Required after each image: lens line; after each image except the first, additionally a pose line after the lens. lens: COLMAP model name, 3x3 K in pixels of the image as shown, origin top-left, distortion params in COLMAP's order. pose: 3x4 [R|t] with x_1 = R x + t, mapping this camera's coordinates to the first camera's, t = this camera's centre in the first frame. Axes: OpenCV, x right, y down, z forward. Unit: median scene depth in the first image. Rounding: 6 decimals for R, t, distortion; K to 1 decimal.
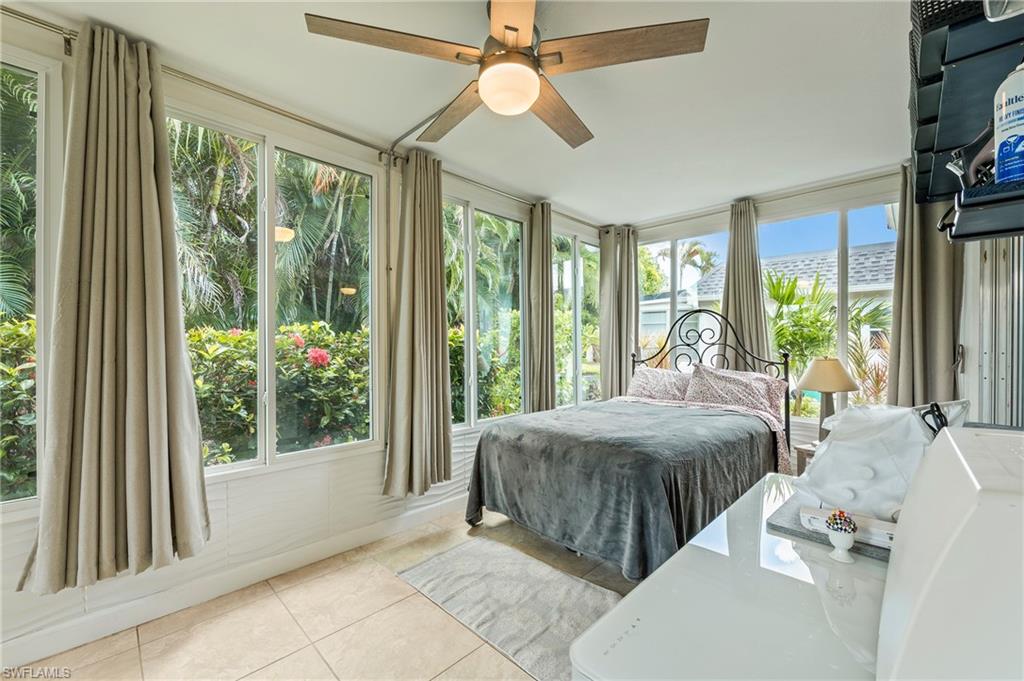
lens RADIAL K [[407.2, 0, 513.5], [0, 407.2, 344.1], [0, 0, 1]] dist [-0.007096, -0.000162]
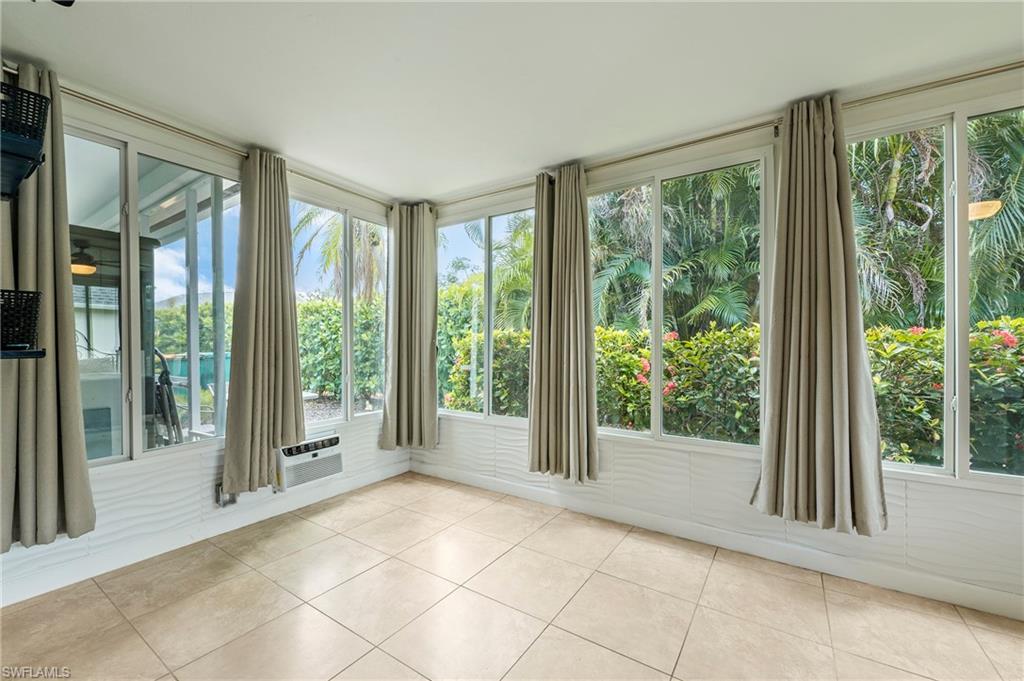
lens RADIAL K [[407.2, 0, 513.5], [0, 407.2, 344.1], [0, 0, 1]] dist [-0.007096, -0.000162]
pose [[0.187565, 0.001524, -0.982251, 0.078173], [-0.000440, 0.999999, 0.001468, 0.001201], [0.982252, 0.000157, 0.187565, -0.119940]]
